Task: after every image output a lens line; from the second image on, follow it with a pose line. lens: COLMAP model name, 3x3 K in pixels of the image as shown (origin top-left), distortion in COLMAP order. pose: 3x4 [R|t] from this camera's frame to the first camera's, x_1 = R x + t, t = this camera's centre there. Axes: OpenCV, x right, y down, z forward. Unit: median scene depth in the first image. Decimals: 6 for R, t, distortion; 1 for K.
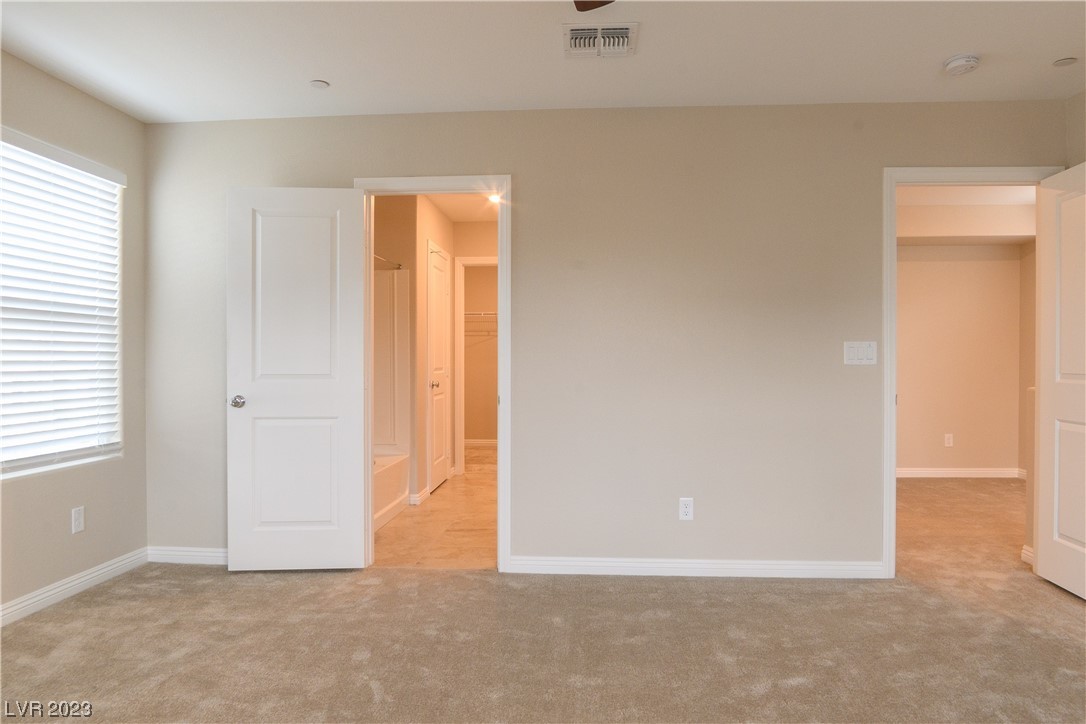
lens RADIAL K [[719.0, 0, 543.0], [0, 719.0, 362.0], [0, 0, 1]] dist [-0.023938, -0.000194]
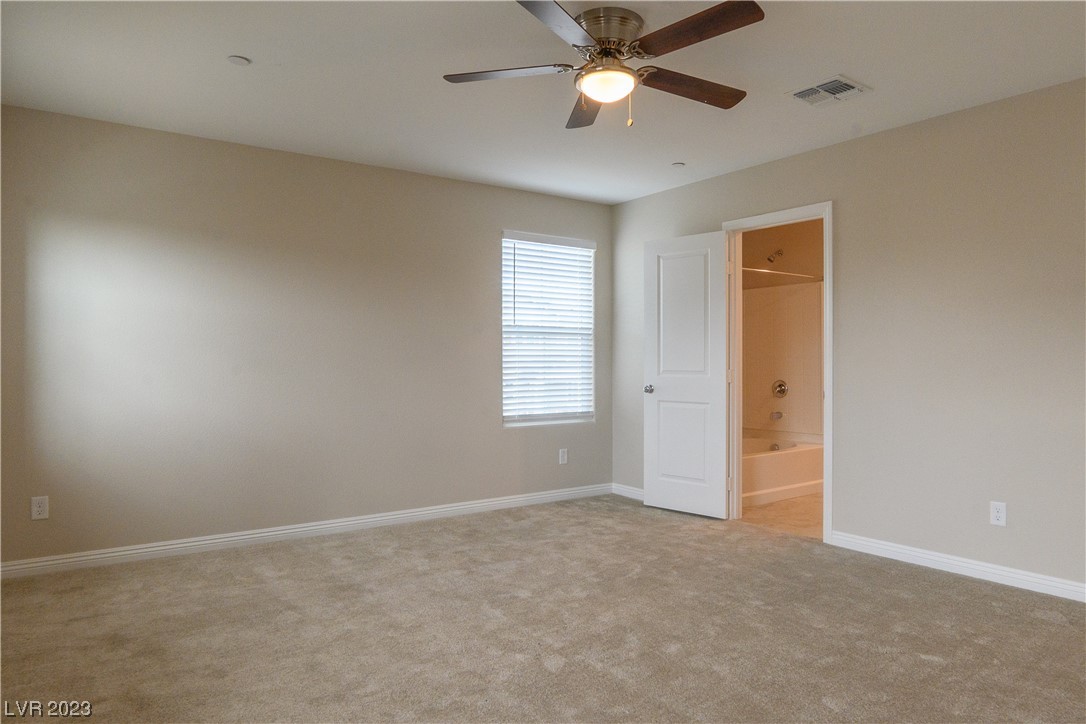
lens RADIAL K [[706.9, 0, 523.1], [0, 706.9, 357.6], [0, 0, 1]] dist [0.001032, -0.000201]
pose [[0.625507, -0.002946, -0.780213, 0.553364], [-0.003796, 0.999970, -0.006818, 0.002234], [0.780209, 0.007226, 0.625477, -0.104880]]
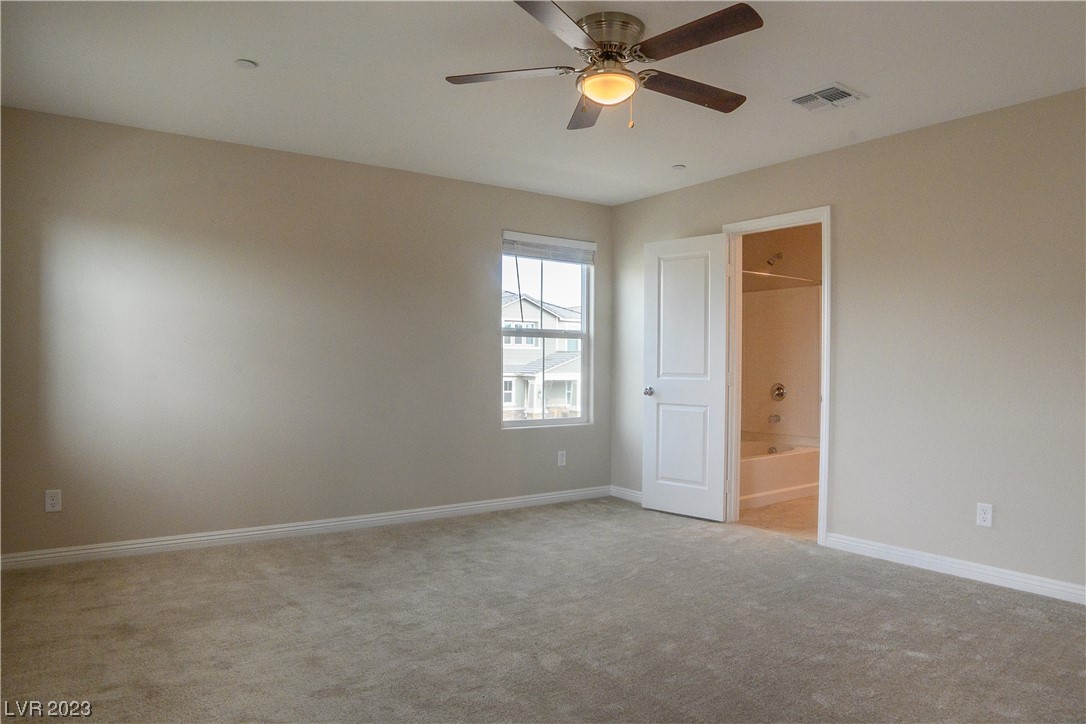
lens RADIAL K [[719.0, 0, 543.0], [0, 719.0, 362.0], [0, 0, 1]] dist [-0.023938, -0.000194]
pose [[0.648376, 0.005870, -0.761297, 0.561278], [-0.011969, 0.999925, -0.002484, 0.002265], [0.761226, 0.010722, 0.648398, -0.111973]]
